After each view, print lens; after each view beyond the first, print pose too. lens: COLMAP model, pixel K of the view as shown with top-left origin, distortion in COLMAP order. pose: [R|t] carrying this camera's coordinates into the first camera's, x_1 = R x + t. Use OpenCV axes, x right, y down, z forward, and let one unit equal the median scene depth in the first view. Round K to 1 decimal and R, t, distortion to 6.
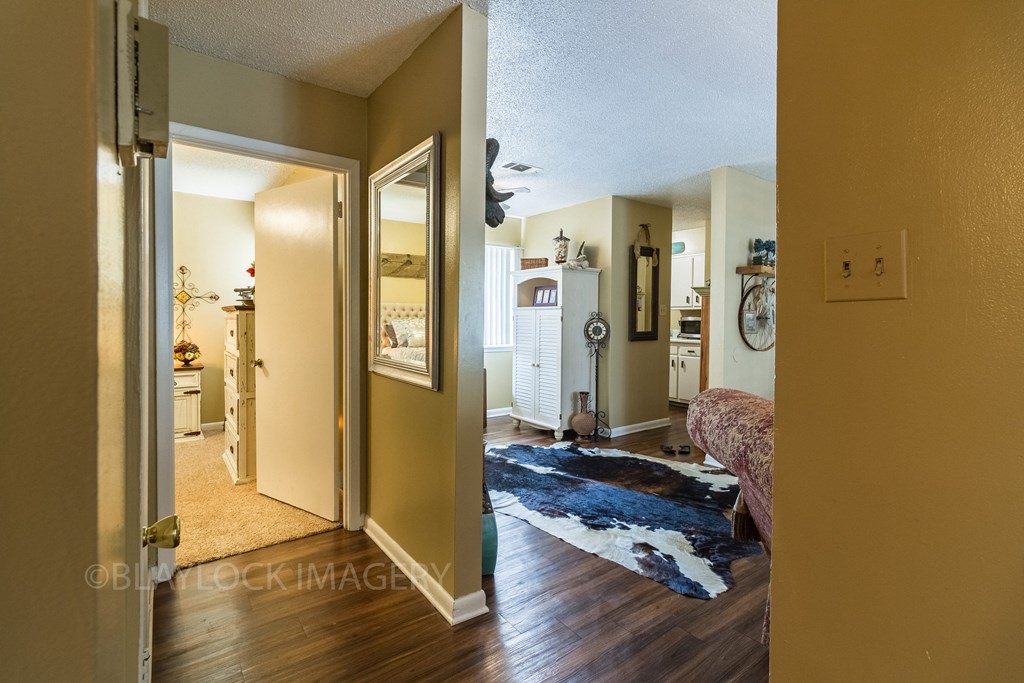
lens RADIAL K [[479.8, 0, 507.2], [0, 479.8, 320.6], [0, 0, 1]] dist [-0.005739, -0.000788]
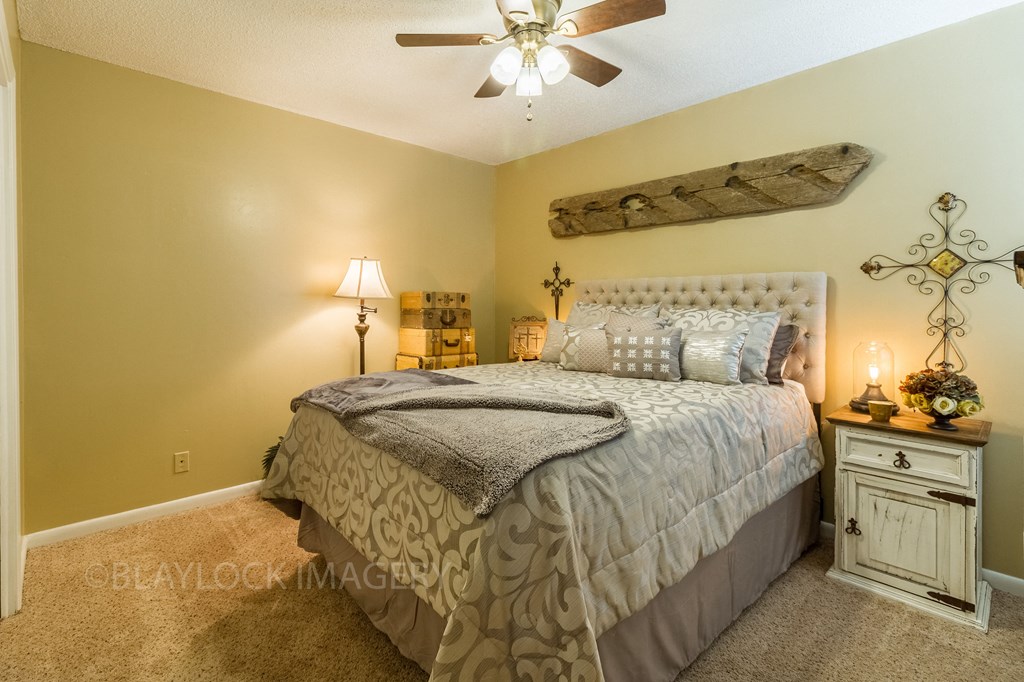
lens RADIAL K [[479.8, 0, 498.5], [0, 479.8, 312.0], [0, 0, 1]] dist [-0.005739, -0.000788]
pose [[0.112509, 0.004122, -0.993642, -0.307928], [-0.013318, 0.999908, 0.002640, -0.000952], [0.993561, 0.012936, 0.112553, 0.579395]]
